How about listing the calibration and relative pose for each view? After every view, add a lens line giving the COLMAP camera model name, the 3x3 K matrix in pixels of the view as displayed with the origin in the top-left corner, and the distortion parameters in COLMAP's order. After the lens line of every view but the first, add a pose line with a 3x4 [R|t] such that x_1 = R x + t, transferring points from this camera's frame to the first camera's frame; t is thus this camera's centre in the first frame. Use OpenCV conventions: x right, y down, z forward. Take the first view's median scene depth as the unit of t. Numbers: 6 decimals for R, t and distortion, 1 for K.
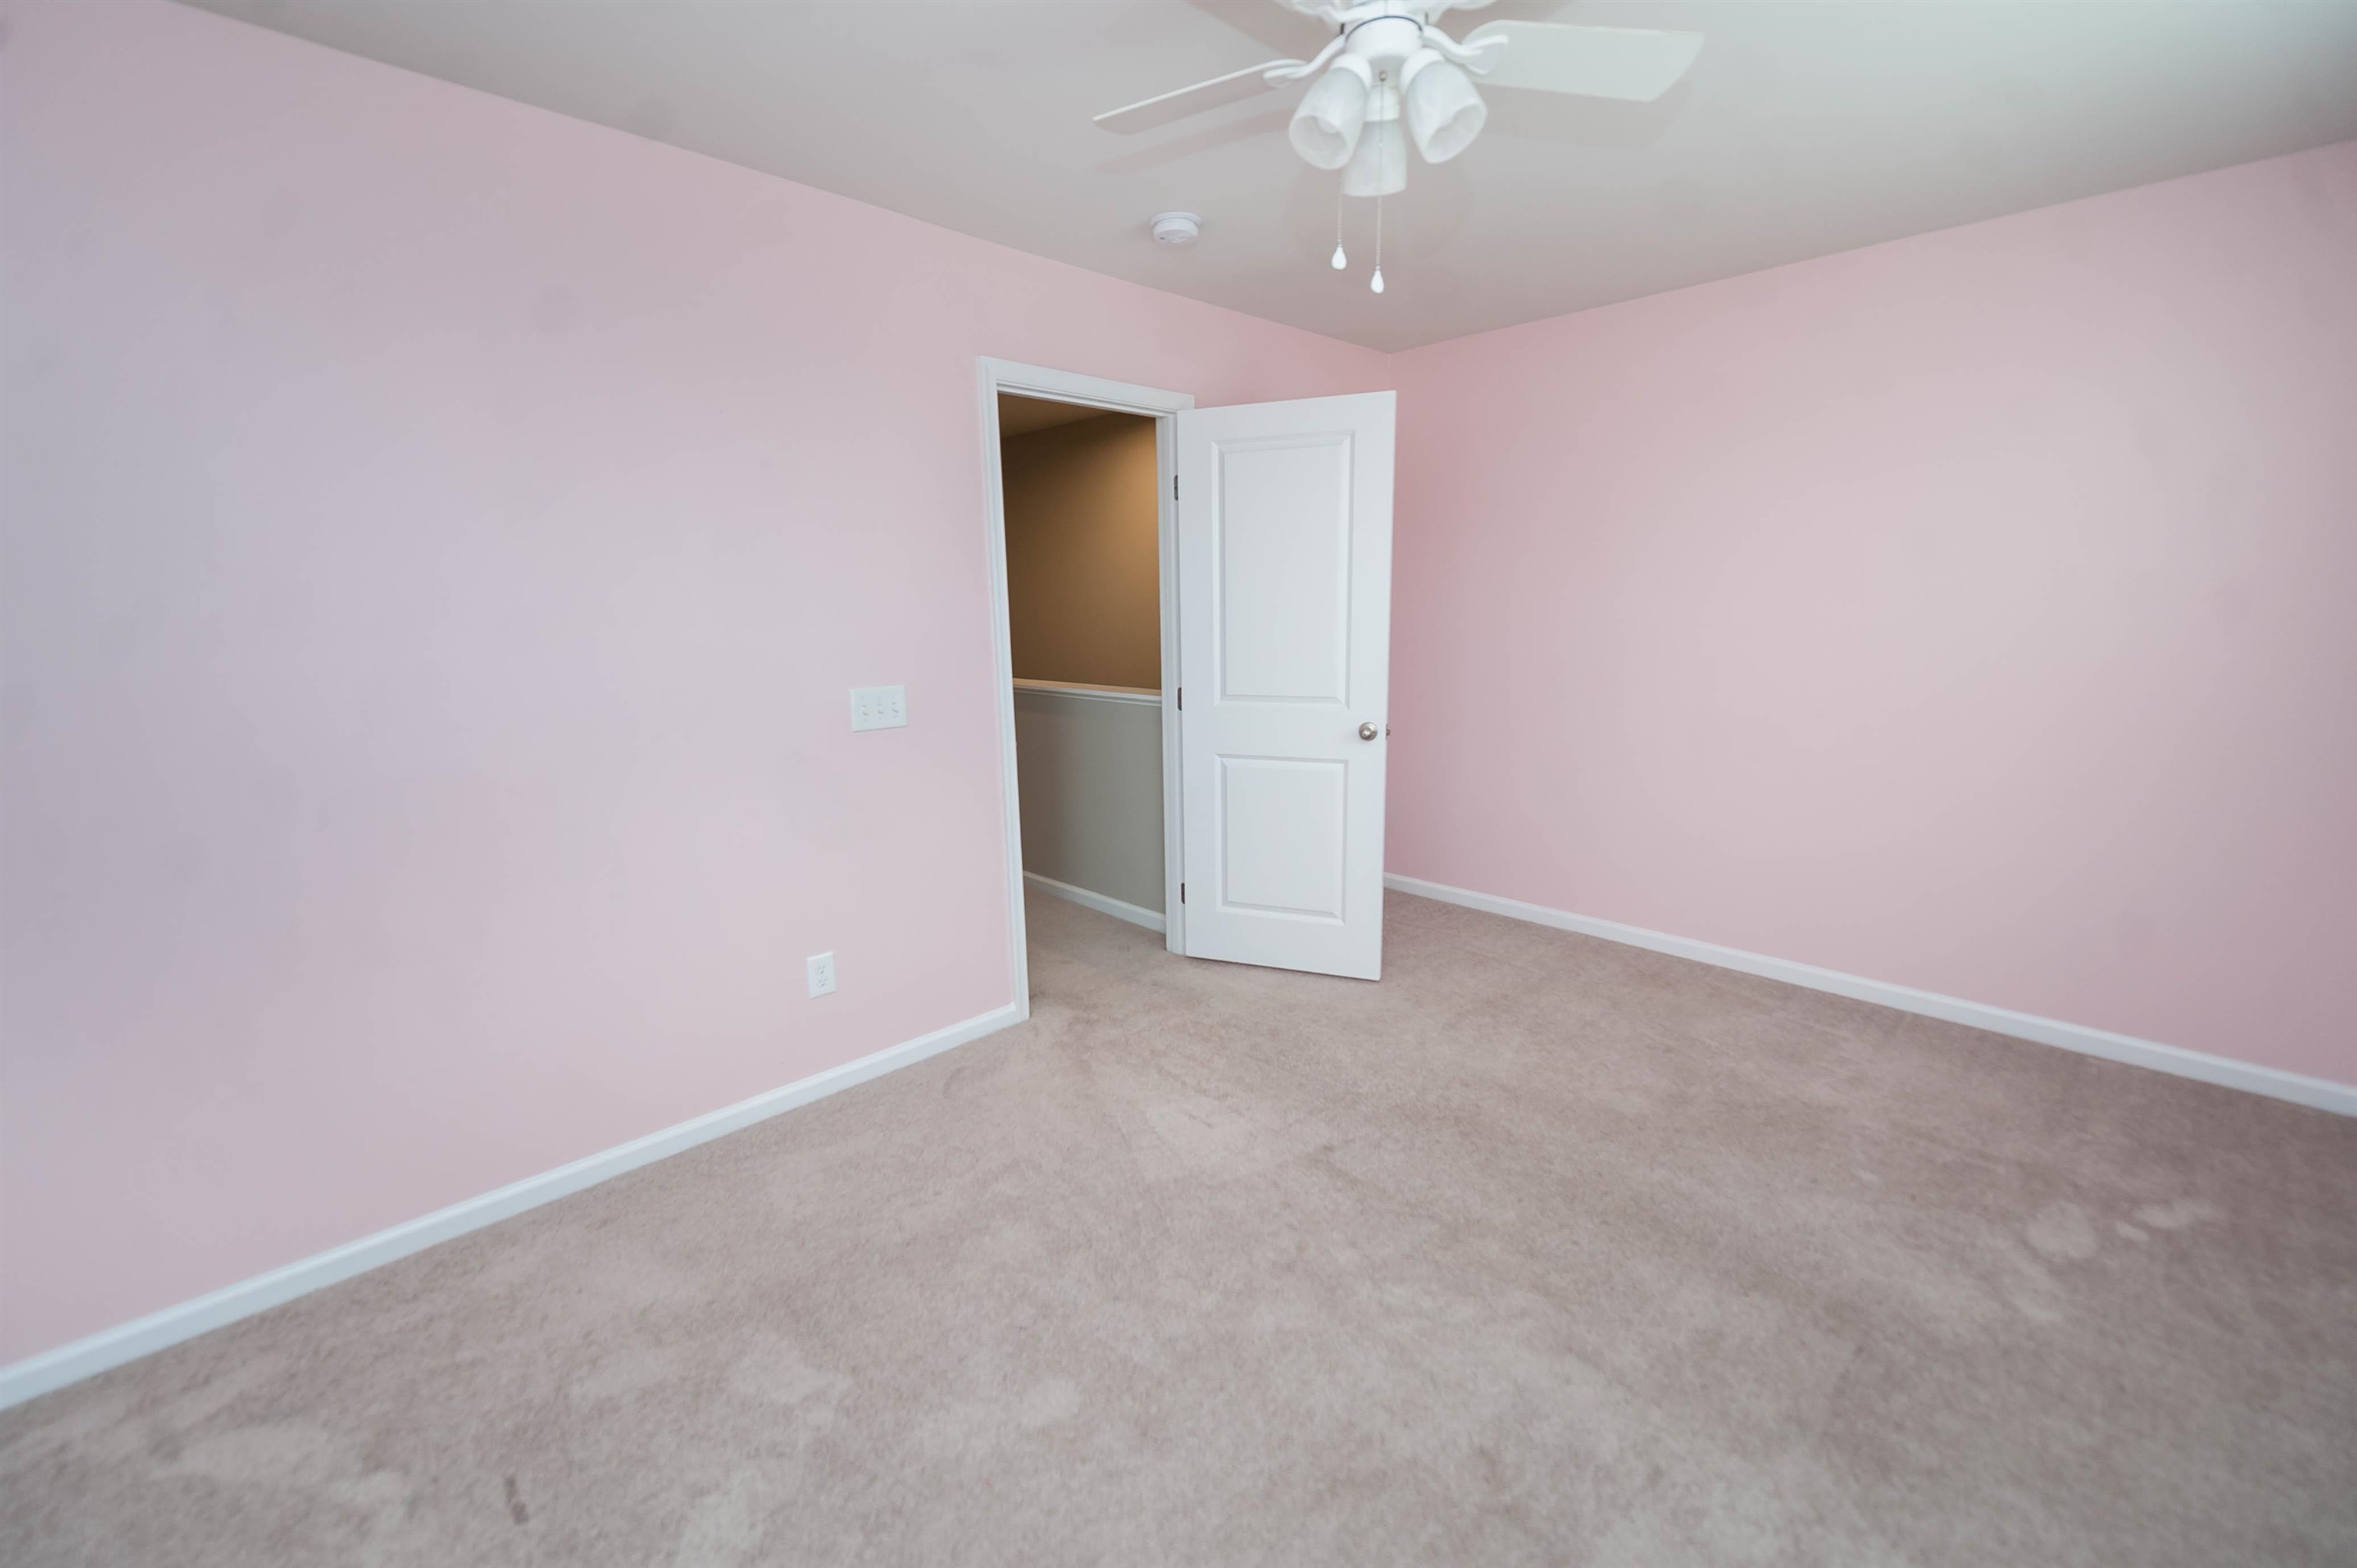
lens RADIAL K [[940.9, 0, 1178.5], [0, 940.9, 784.0], [0, 0, 1]] dist [-0.010804, -0.000055]
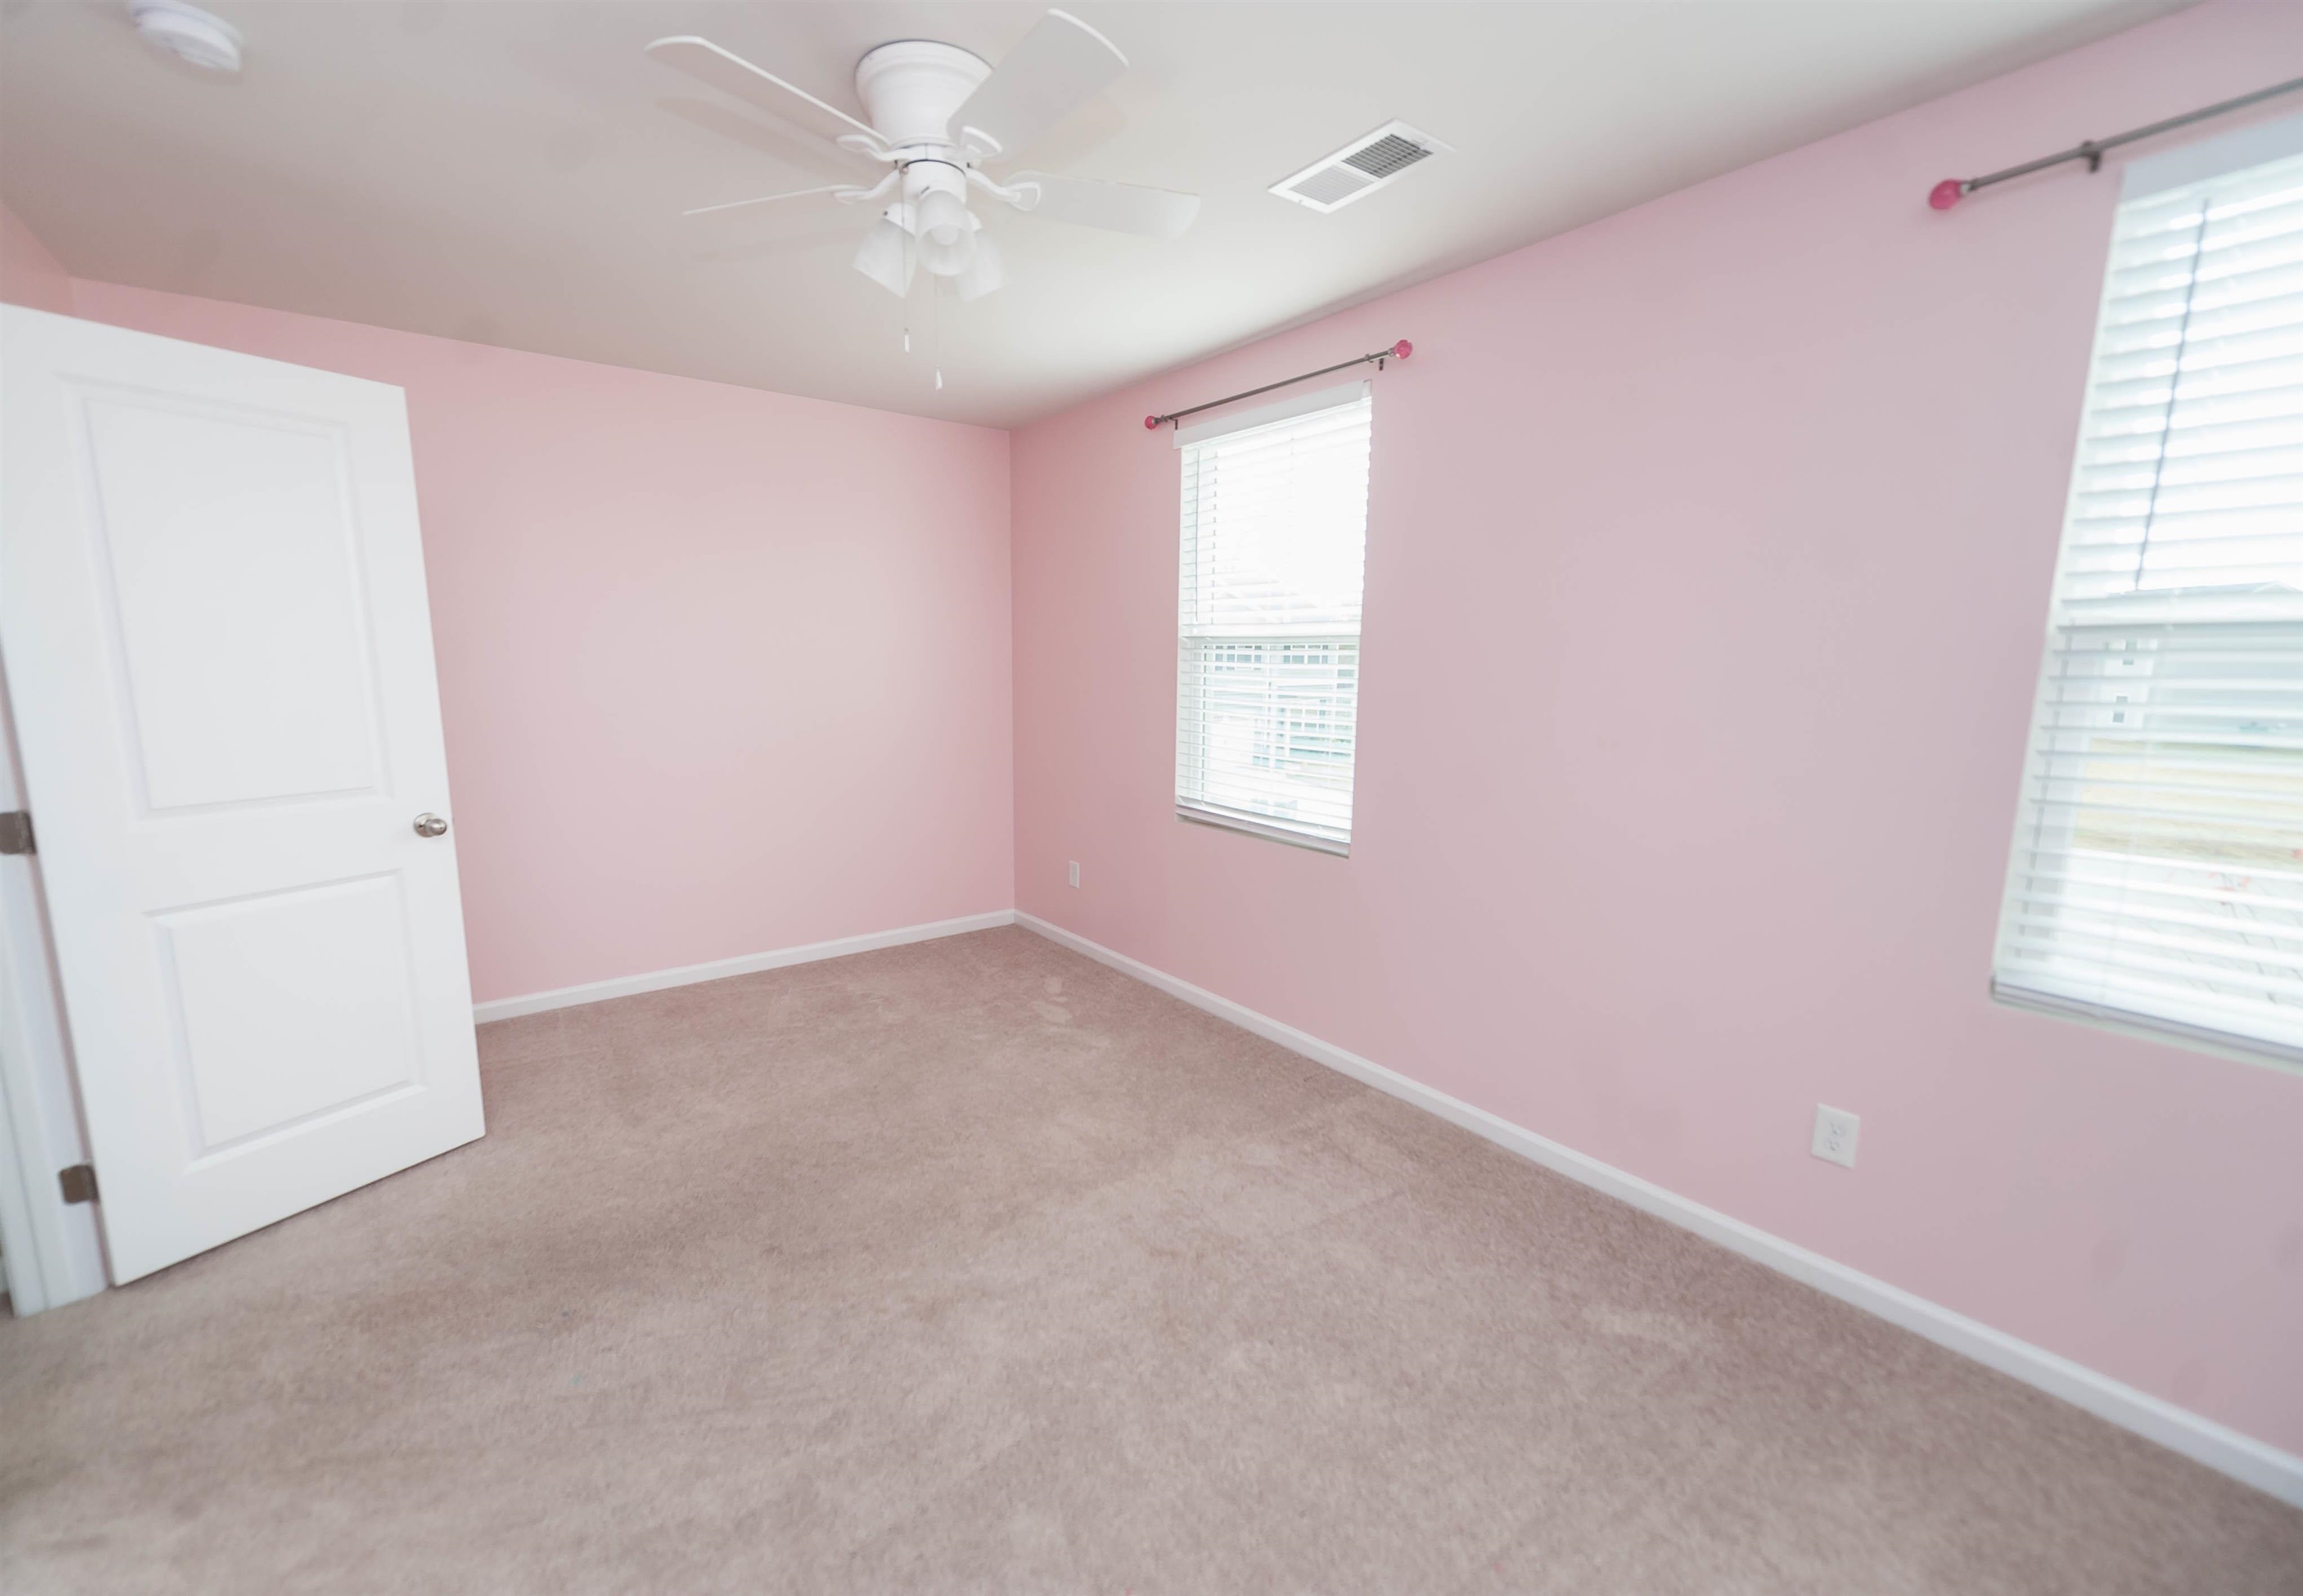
lens RADIAL K [[945.3, 0, 1093.1], [0, 945.3, 802.6], [0, 0, 1]] dist [0.001778, 0.000020]
pose [[0.156212, -0.142119, 0.977446, -0.479334], [0.184438, 0.976386, 0.112489, -0.062684], [-0.970351, 0.162707, 0.178735, 0.347632]]
